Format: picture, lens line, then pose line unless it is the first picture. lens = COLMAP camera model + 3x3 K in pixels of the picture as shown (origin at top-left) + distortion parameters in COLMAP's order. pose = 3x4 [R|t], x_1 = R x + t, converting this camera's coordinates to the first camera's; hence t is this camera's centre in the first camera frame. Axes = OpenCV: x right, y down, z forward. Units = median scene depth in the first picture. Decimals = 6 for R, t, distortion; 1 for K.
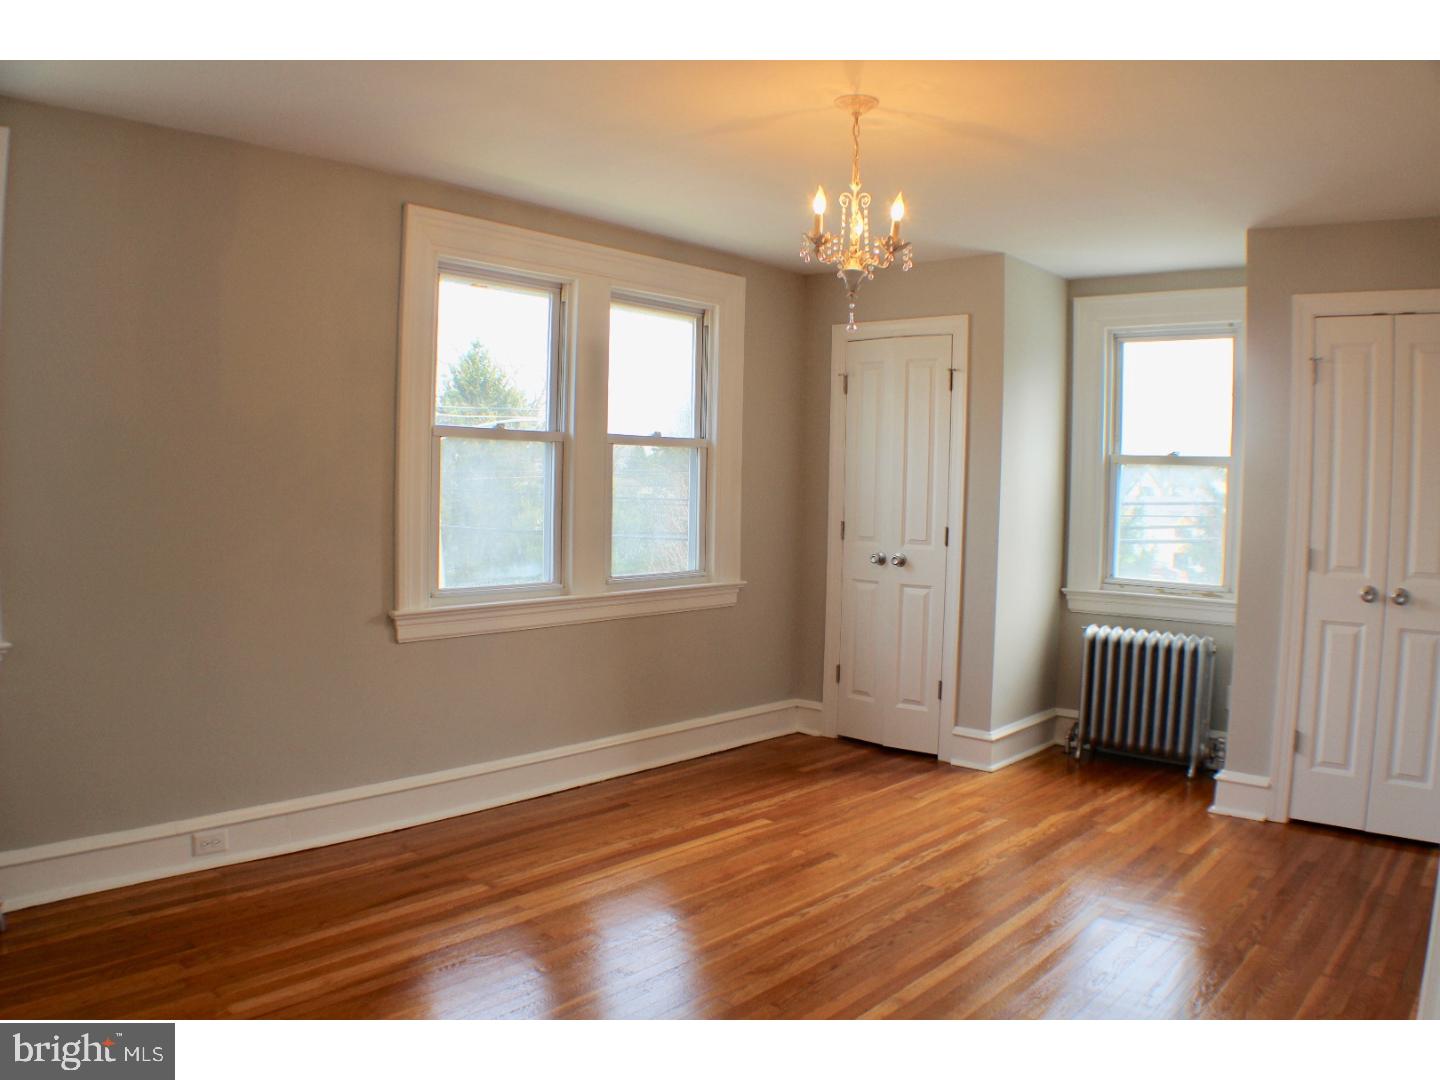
lens RADIAL K [[1091.4, 0, 720.0], [0, 1091.4, 540.0], [0, 0, 1]] dist [-0.212369, 0.073369]
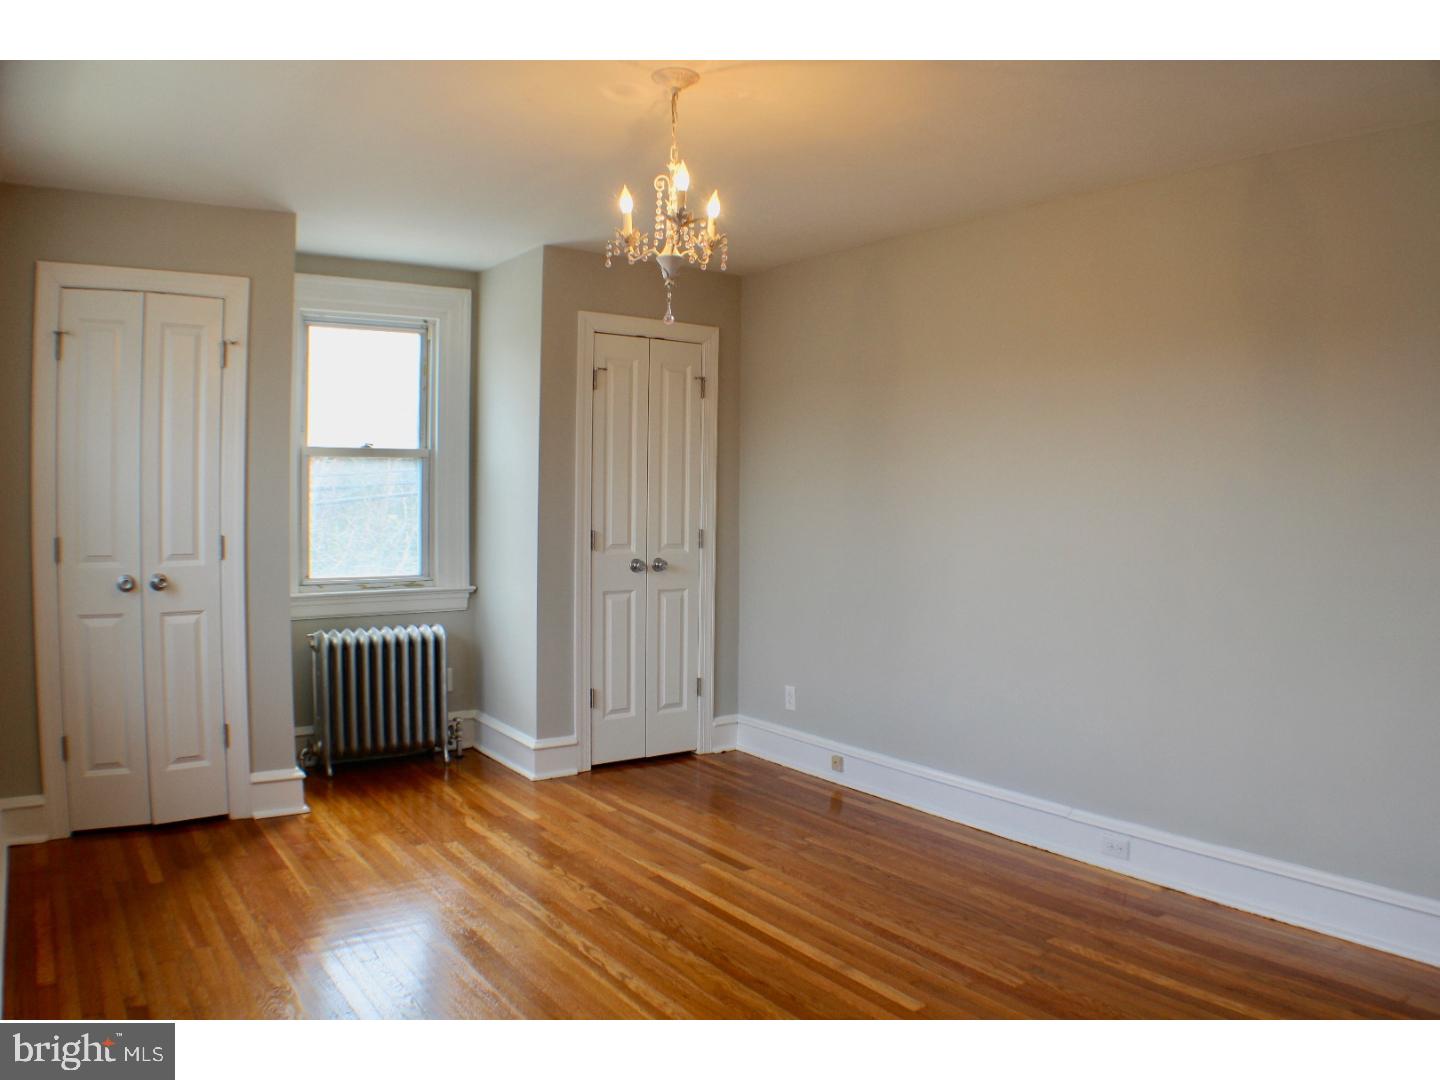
lens RADIAL K [[1091.4, 0, 720.0], [0, 1091.4, 540.0], [0, 0, 1]] dist [-0.212369, 0.073369]
pose [[0.227711, -0.064631, 0.971581, -0.523375], [0.047649, 0.997339, 0.055177, -0.037931], [-0.972562, 0.033731, 0.230185, 0.509730]]
